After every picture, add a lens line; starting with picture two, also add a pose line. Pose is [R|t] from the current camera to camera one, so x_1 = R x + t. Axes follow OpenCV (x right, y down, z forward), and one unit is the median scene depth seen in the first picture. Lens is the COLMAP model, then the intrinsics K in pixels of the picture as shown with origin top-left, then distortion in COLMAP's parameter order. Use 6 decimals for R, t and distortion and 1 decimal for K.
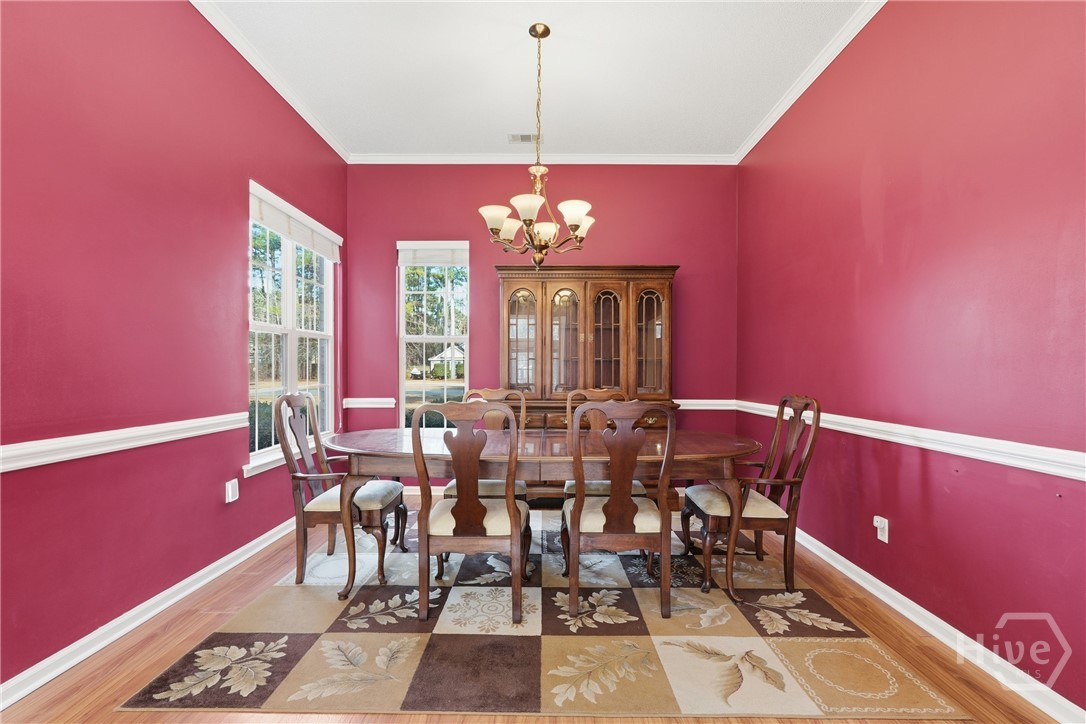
lens RADIAL K [[485.3, 0, 539.4], [0, 485.3, 366.4], [0, 0, 1]] dist [-0.012412, 0.005604]
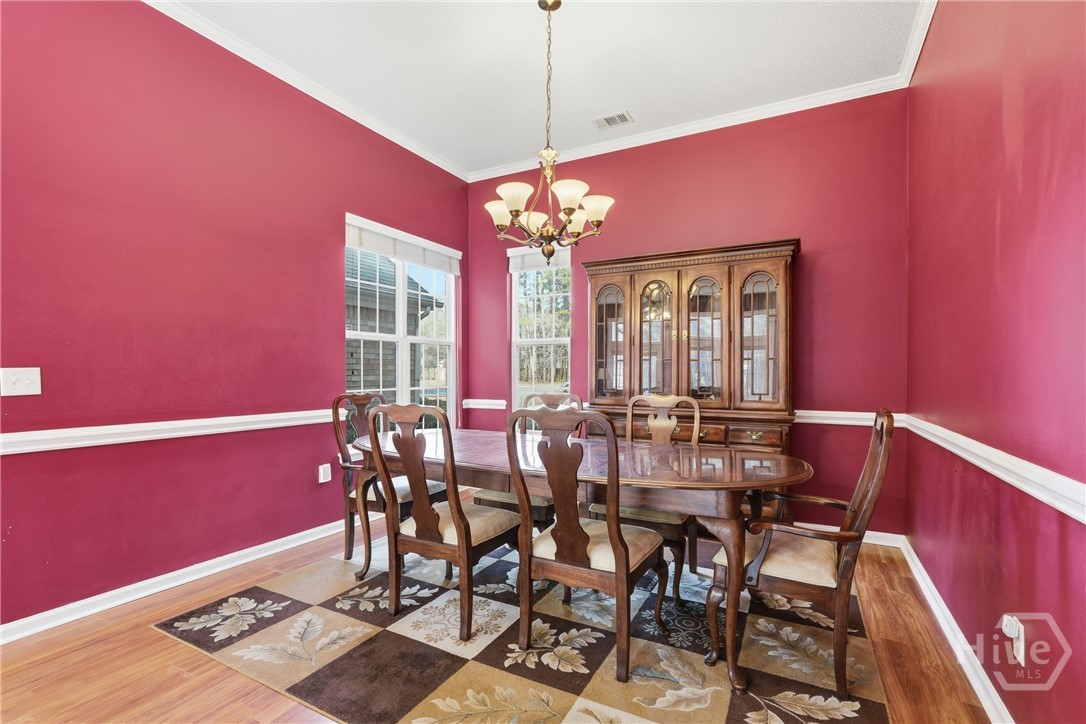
lens RADIAL K [[485.3, 0, 544.7], [0, 485.3, 370.3], [0, 0, 1]] dist [-0.012412, 0.005604]
pose [[0.887957, -0.003968, -0.459910, 0.475174], [0.004402, 0.999990, -0.000129, 0.003811], [0.459906, -0.001910, 0.887966, 0.211036]]
